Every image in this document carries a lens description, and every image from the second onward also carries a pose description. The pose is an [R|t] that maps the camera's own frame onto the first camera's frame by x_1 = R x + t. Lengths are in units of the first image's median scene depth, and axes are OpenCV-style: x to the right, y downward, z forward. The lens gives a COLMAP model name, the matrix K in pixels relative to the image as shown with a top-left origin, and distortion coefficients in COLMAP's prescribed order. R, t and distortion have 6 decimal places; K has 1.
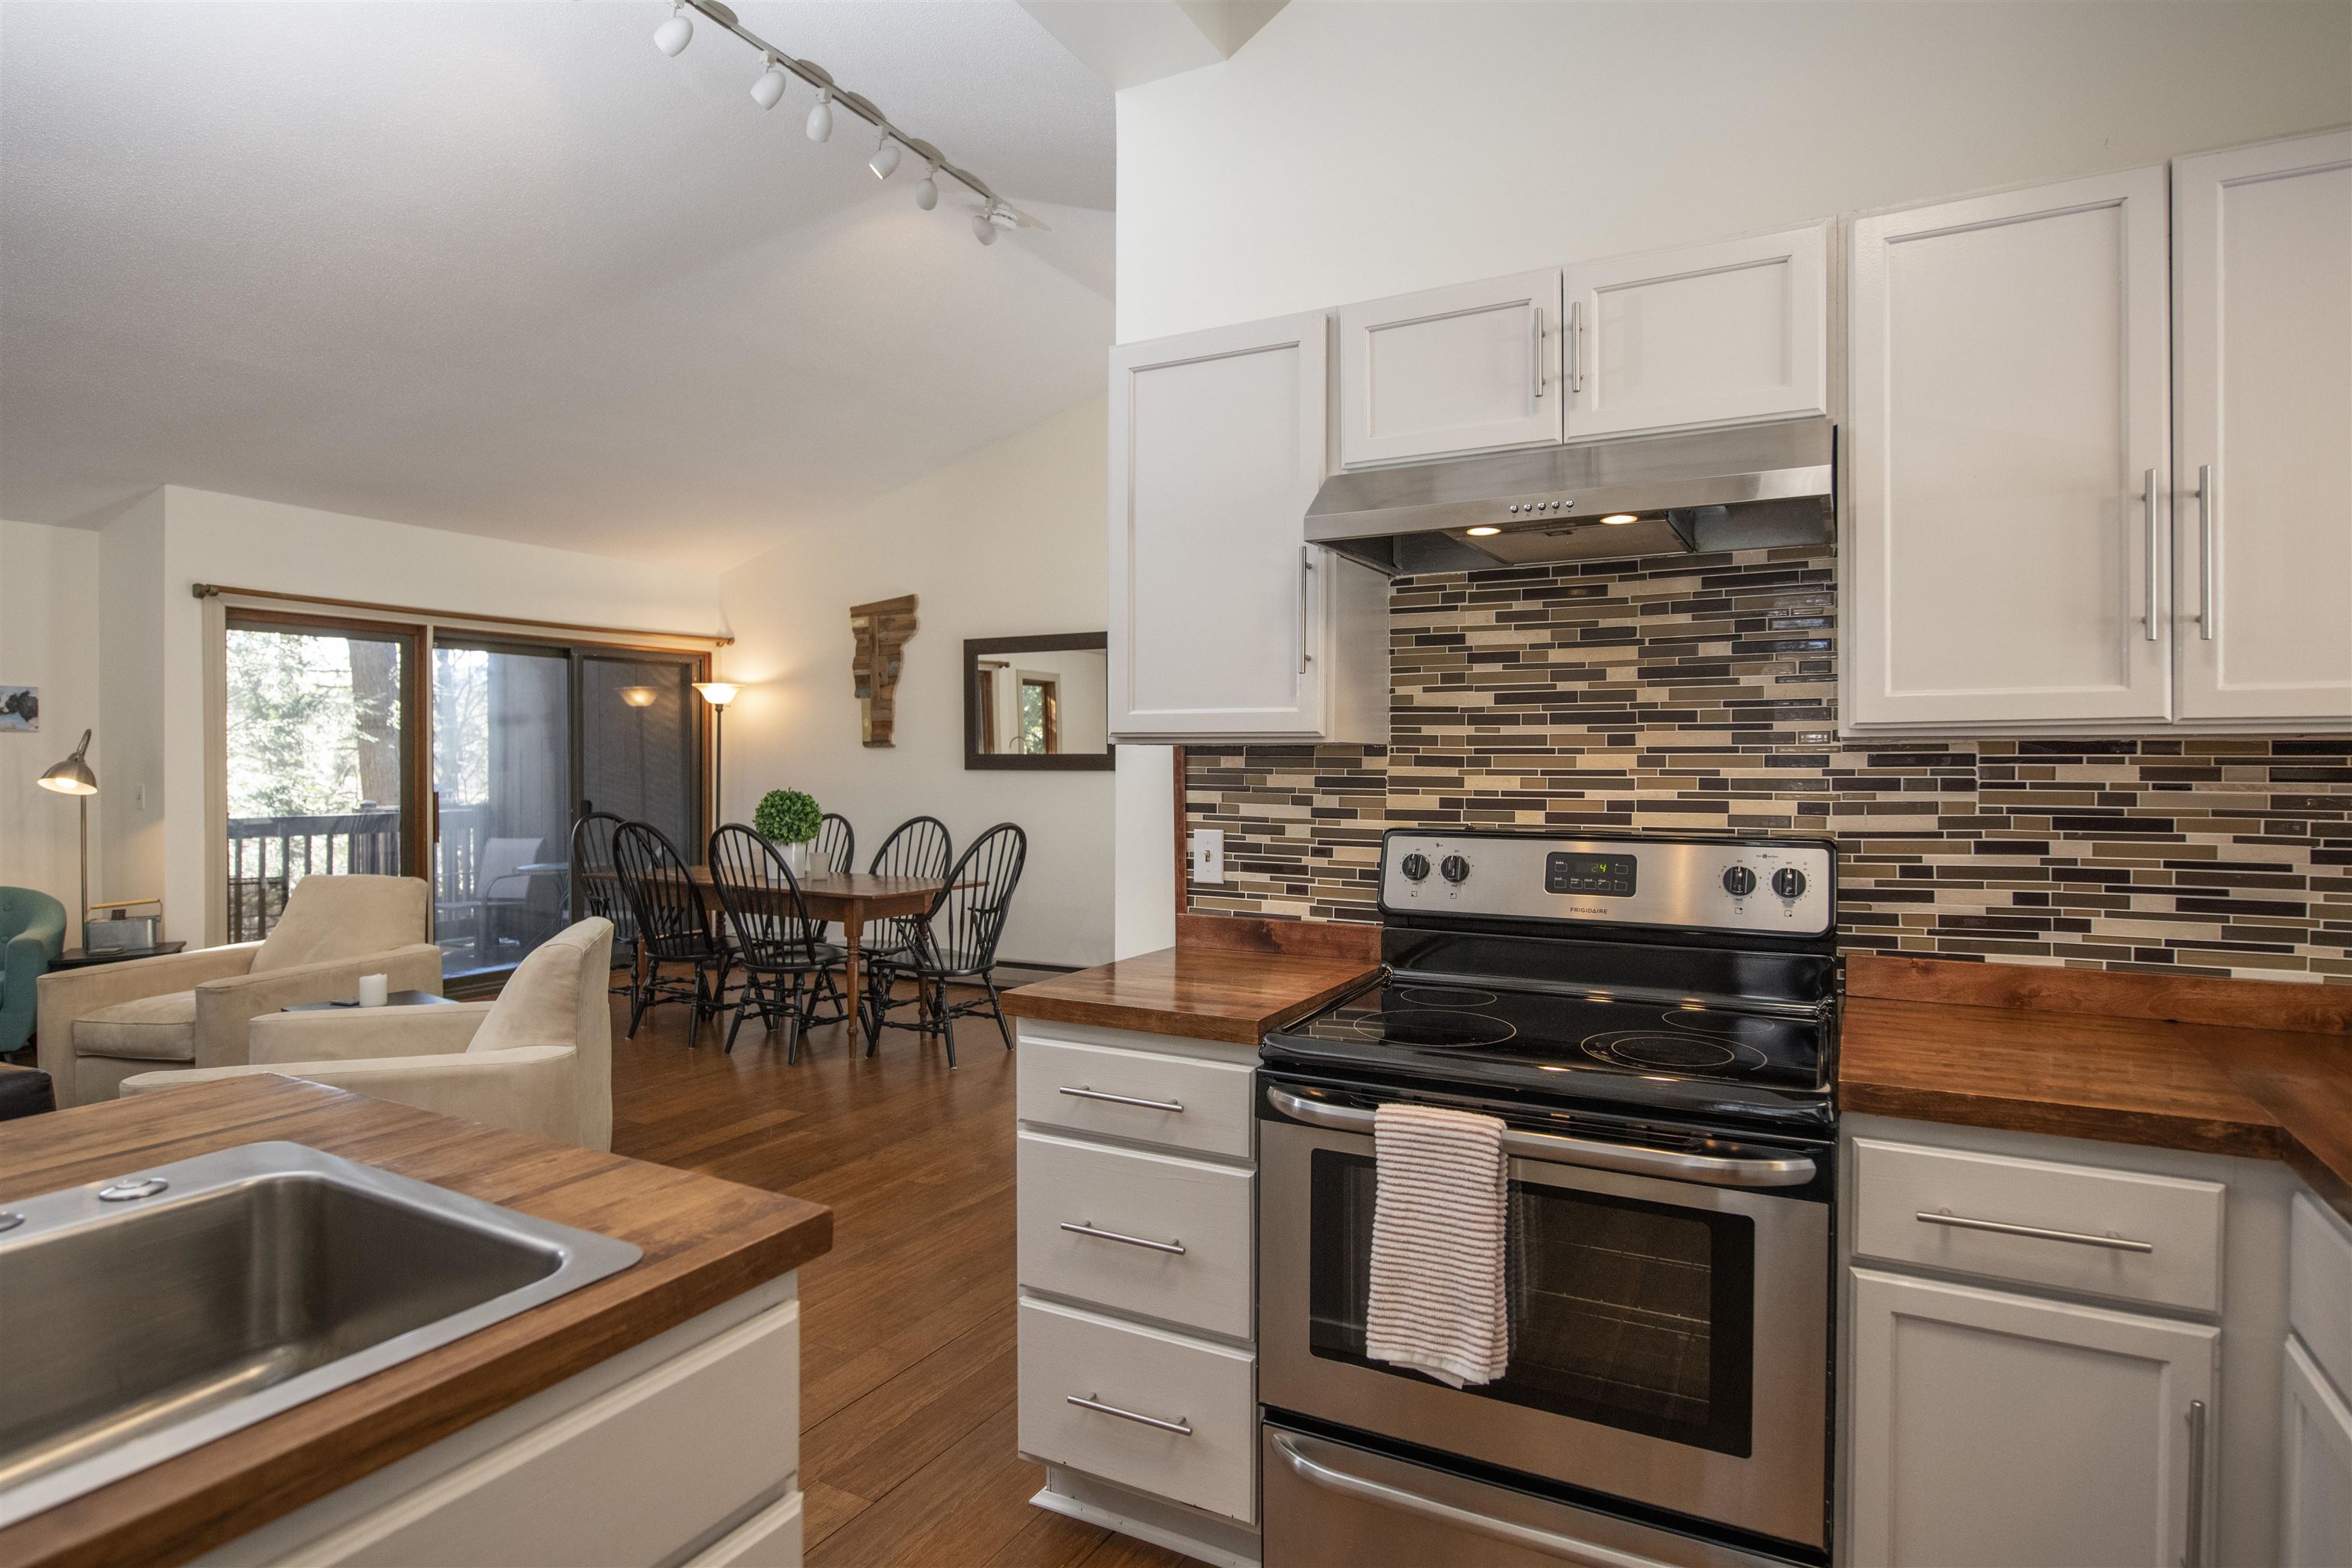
lens RADIAL K [[1211.2, 0, 1166.4], [0, 1211.2, 770.6], [0, 0, 1]] dist [0.000786, -0.003788]
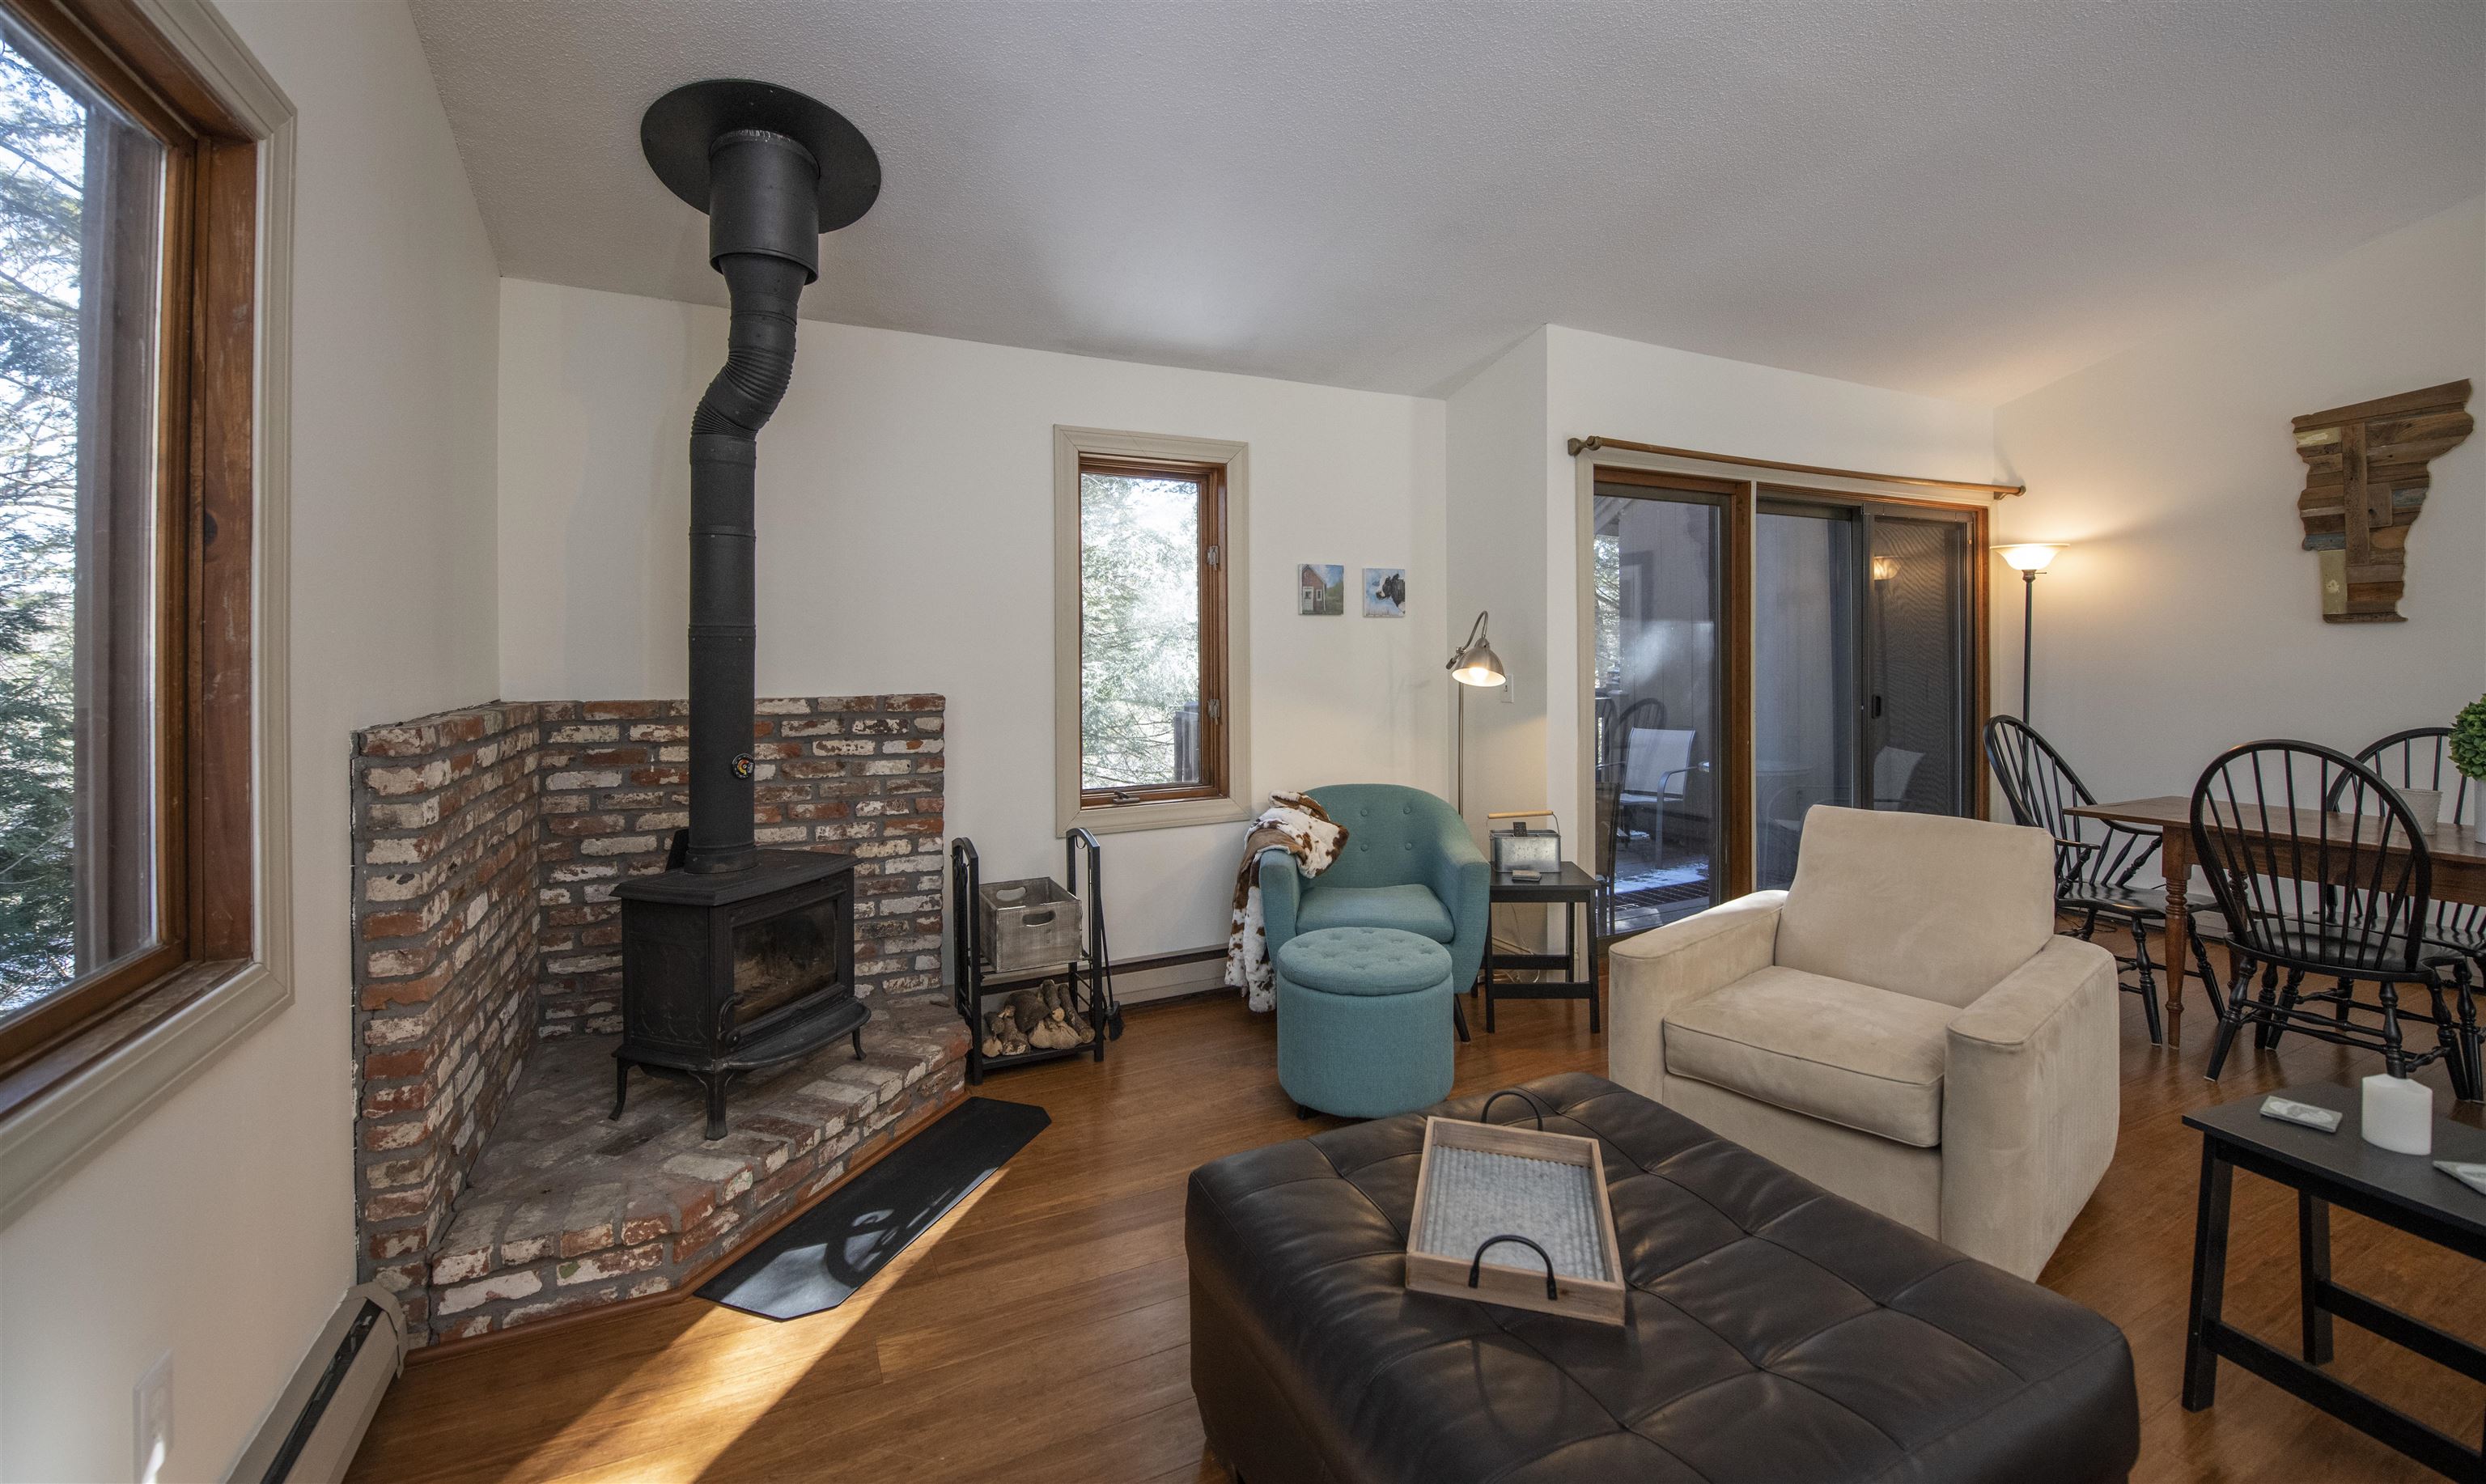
lens RADIAL K [[1006.6, 0, 1261.4], [0, 1006.6, 657.9], [0, 0, 1]] dist [-0.015636, -0.001566]
pose [[0.821838, -0.000988, -0.569720, -0.590207], [0.000726, 1.000000, -0.000687, -0.000151], [0.569721, 0.000151, 0.821838, 0.301581]]
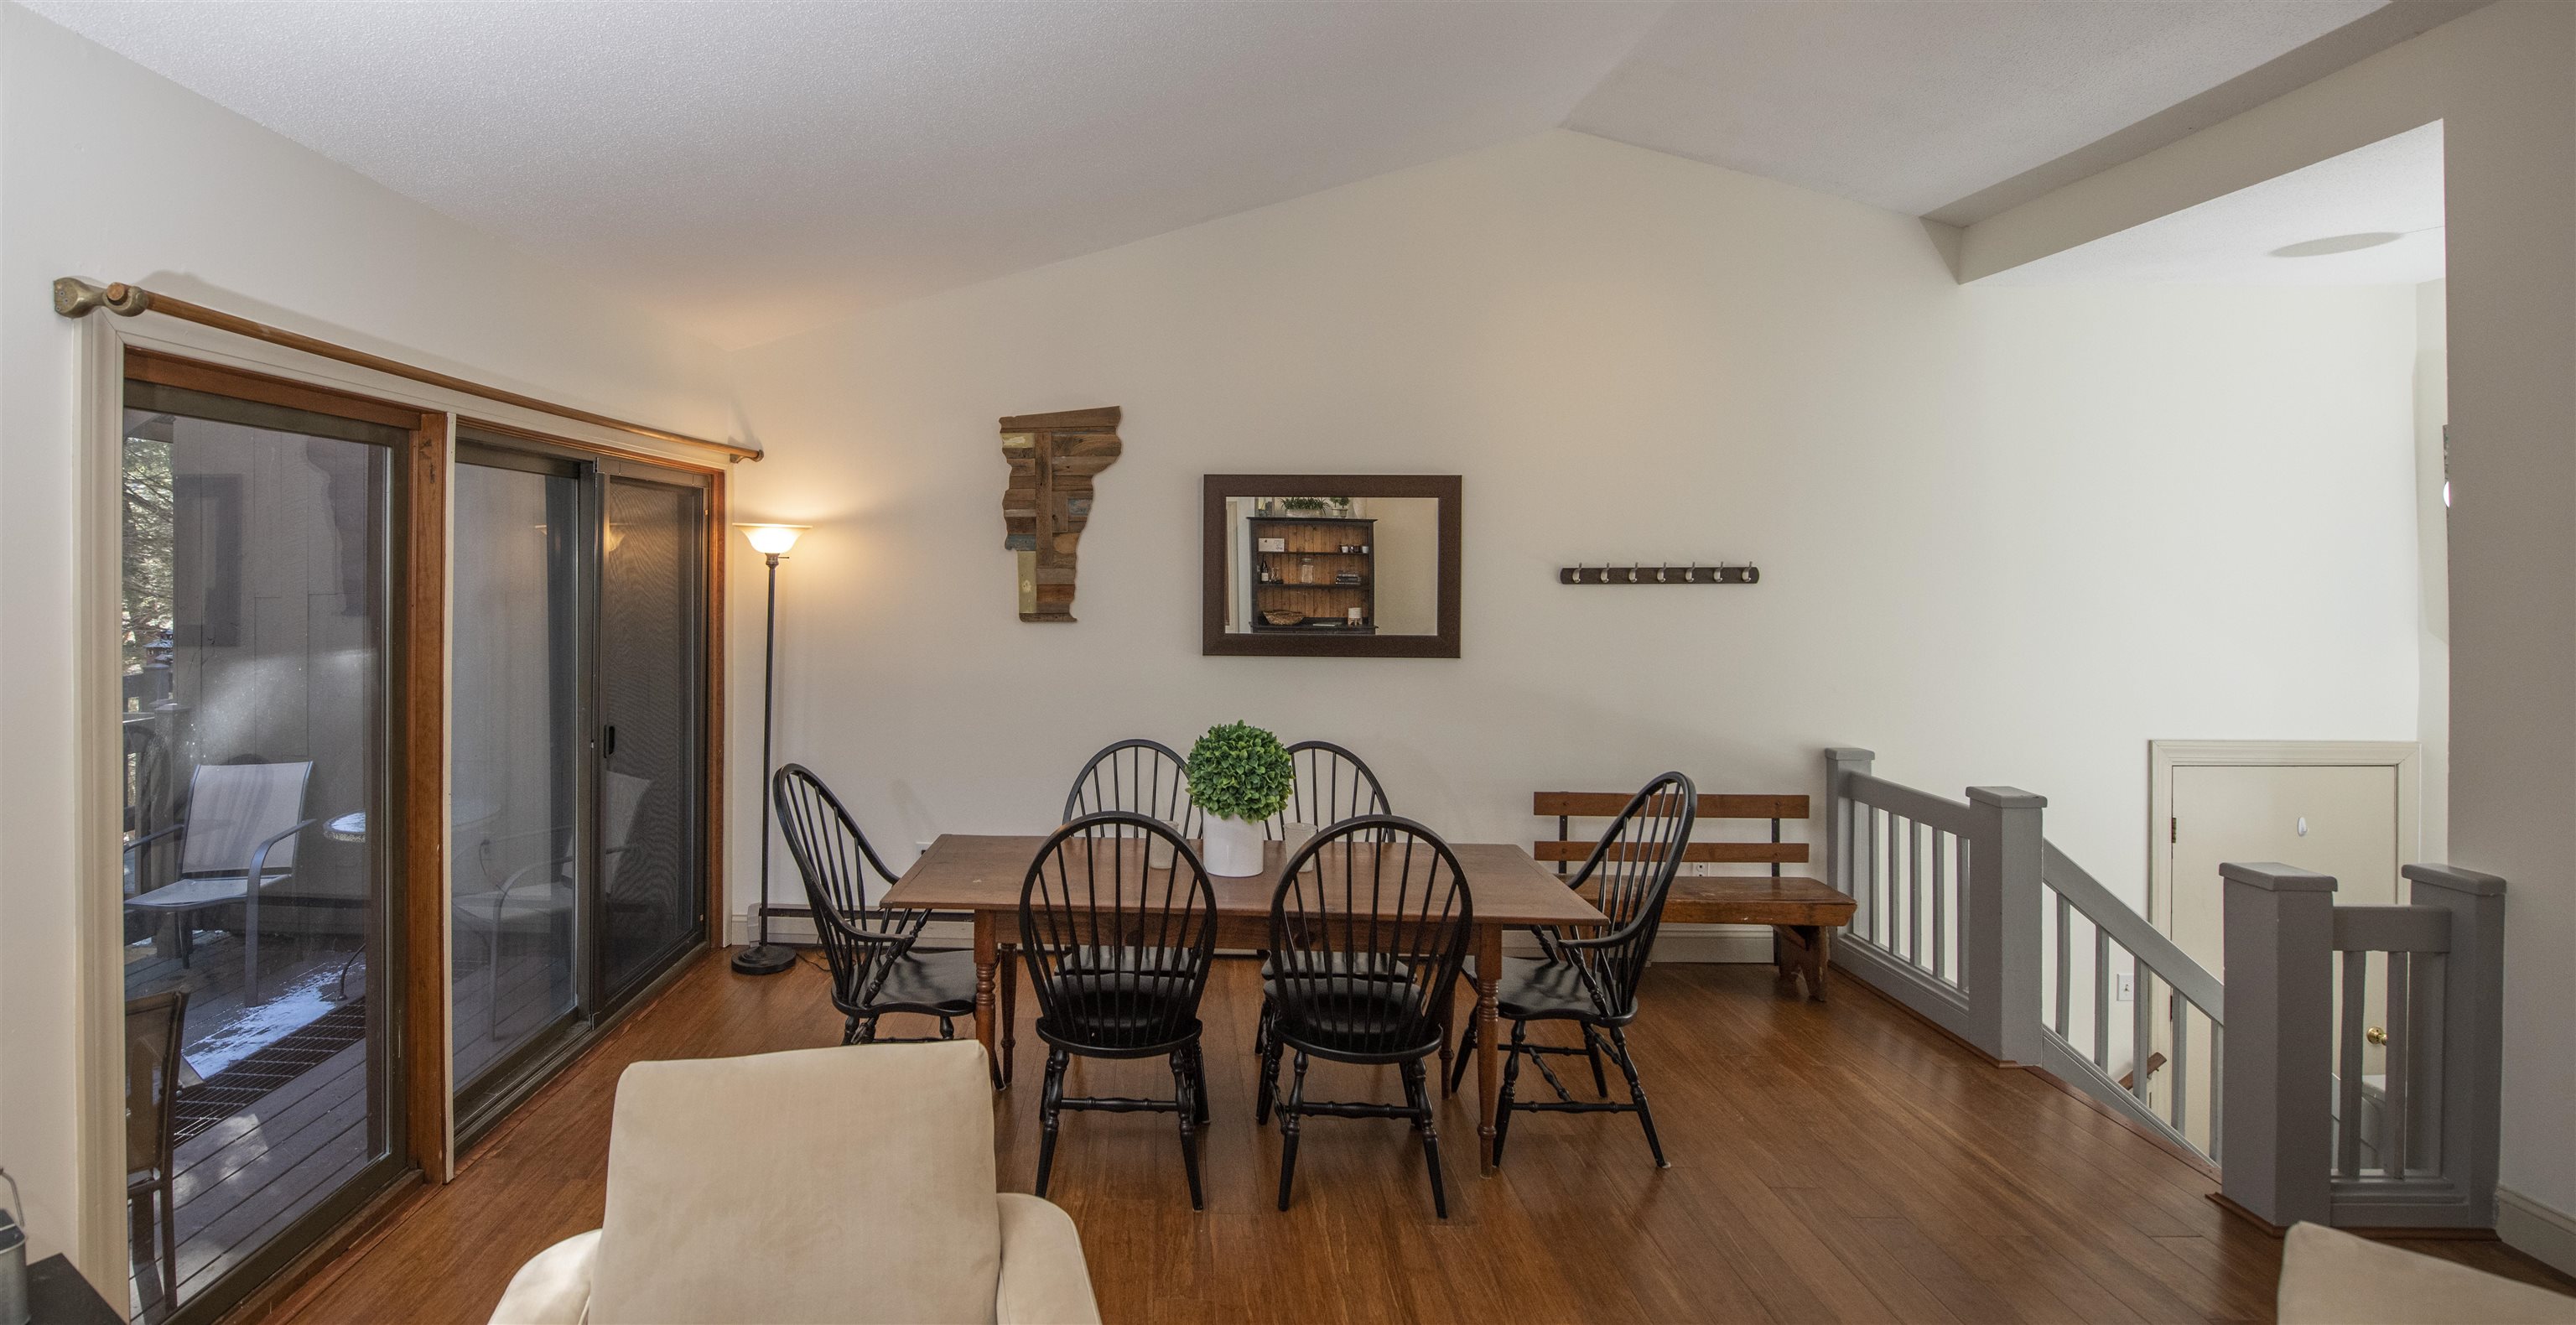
lens RADIAL K [[1116.0, 0, 1110.5], [0, 1116.0, 561.5], [0, 0, 1]] dist [-0.023450, -0.001293]
pose [[0.900810, 0.007034, 0.434157, -0.668871], [-0.002816, 0.999942, -0.010357, -0.065865], [-0.434205, 0.008107, 0.900778, 0.568658]]
